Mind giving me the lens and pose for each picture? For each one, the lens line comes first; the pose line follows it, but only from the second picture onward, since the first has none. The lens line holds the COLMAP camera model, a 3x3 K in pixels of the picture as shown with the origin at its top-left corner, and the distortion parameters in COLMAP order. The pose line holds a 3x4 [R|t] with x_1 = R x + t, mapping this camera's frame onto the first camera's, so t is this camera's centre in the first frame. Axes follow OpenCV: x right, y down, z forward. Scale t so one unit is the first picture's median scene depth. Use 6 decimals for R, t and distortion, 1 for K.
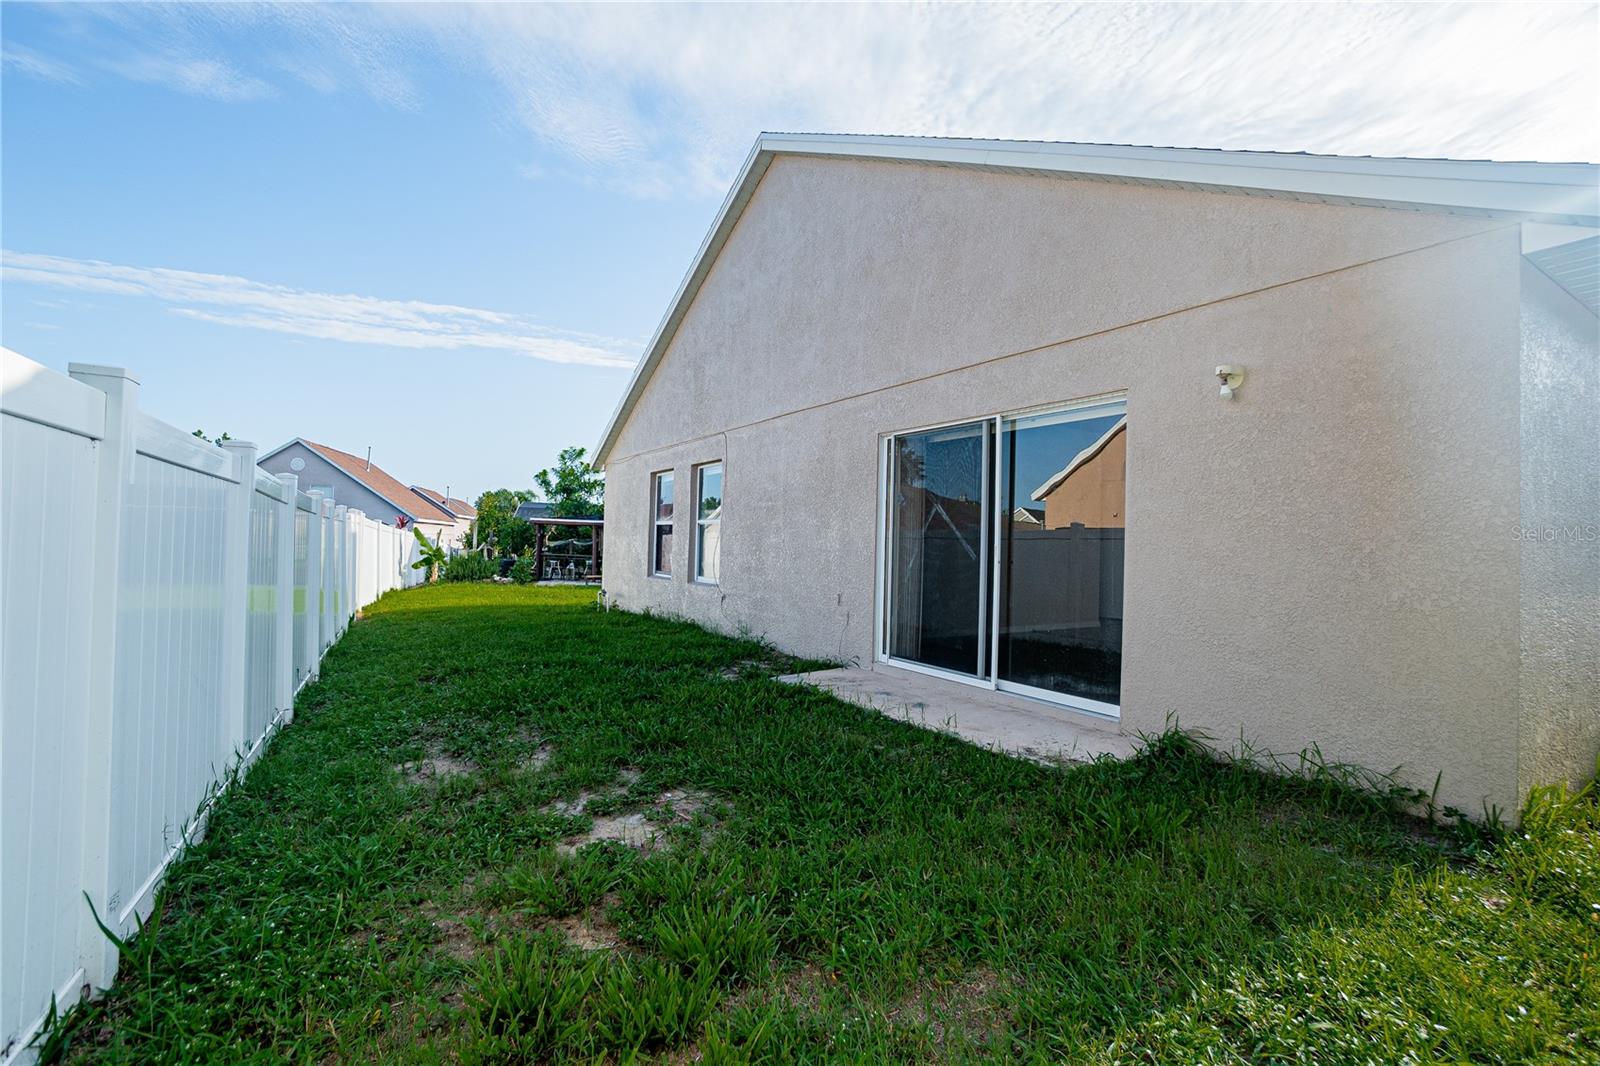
lens RADIAL K [[711.1, 0, 800.0], [0, 711.1, 533.0], [0, 0, 1]] dist [-0.010864, 0.000014]
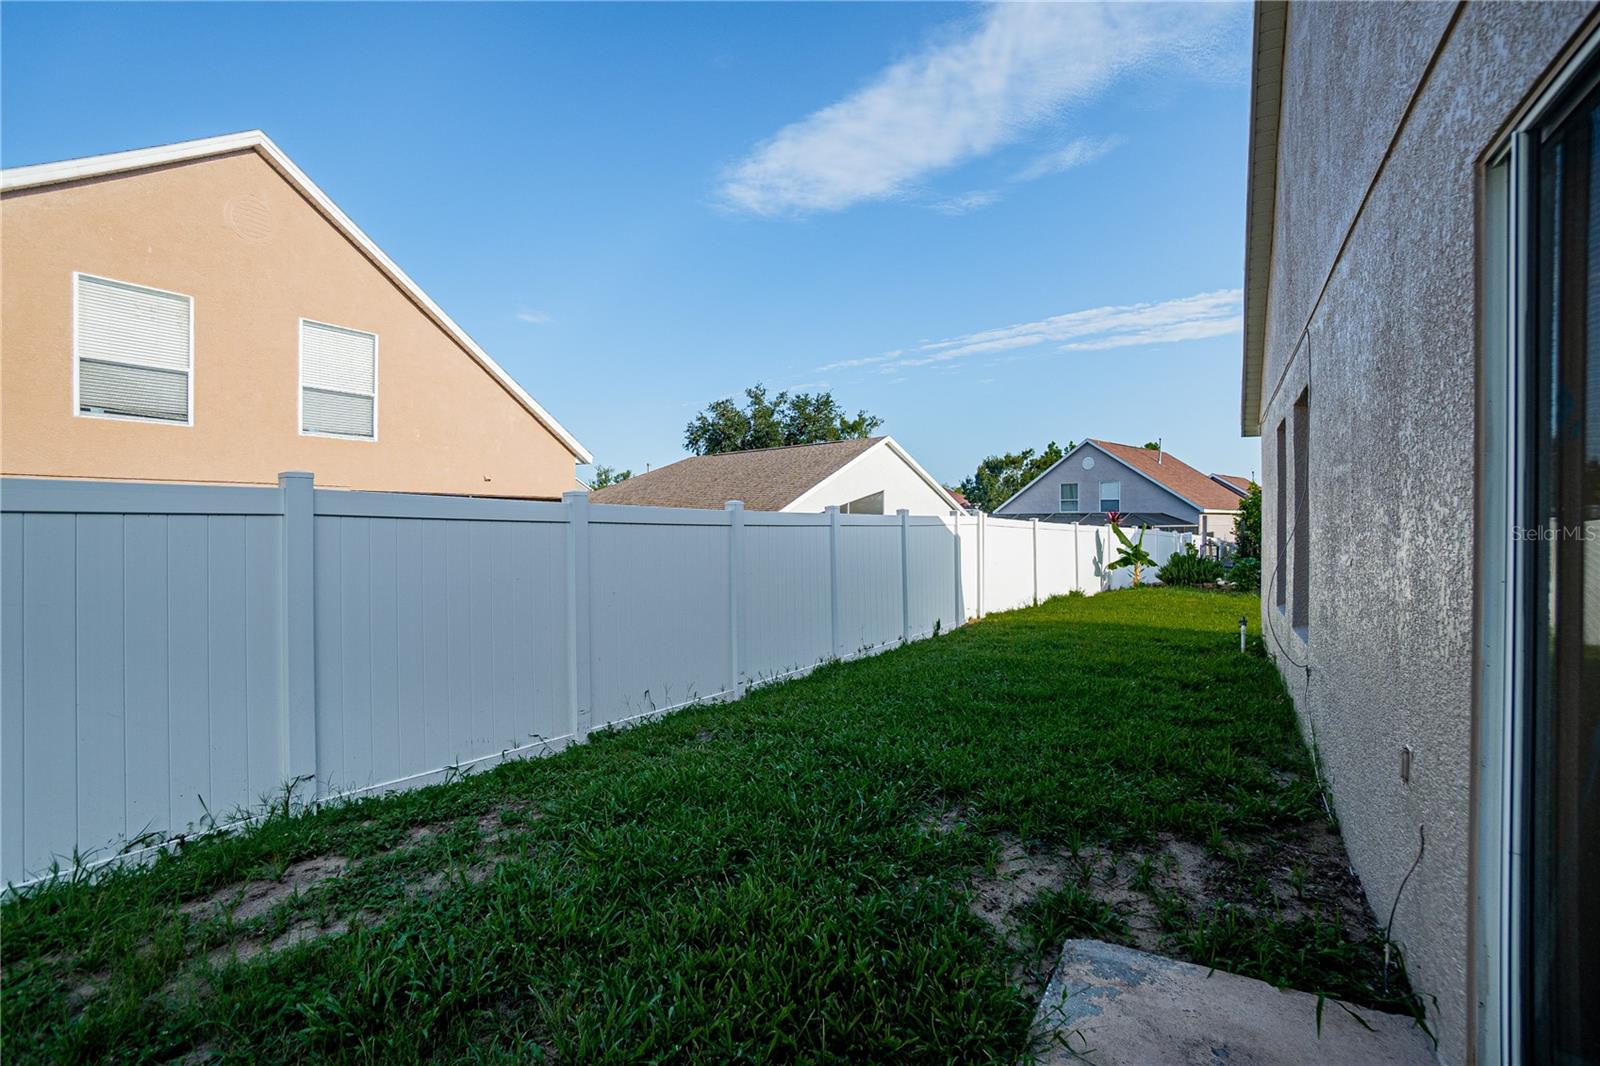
lens RADIAL K [[692.2, 0, 796.3], [0, 692.2, 525.7], [0, 0, 1]] dist [-0.010435, 0.004299]
pose [[0.441609, -0.008815, -0.897164, 0.040468], [0.013561, 0.999903, -0.003150, -0.003698], [0.897105, -0.010775, 0.441686, 0.125015]]
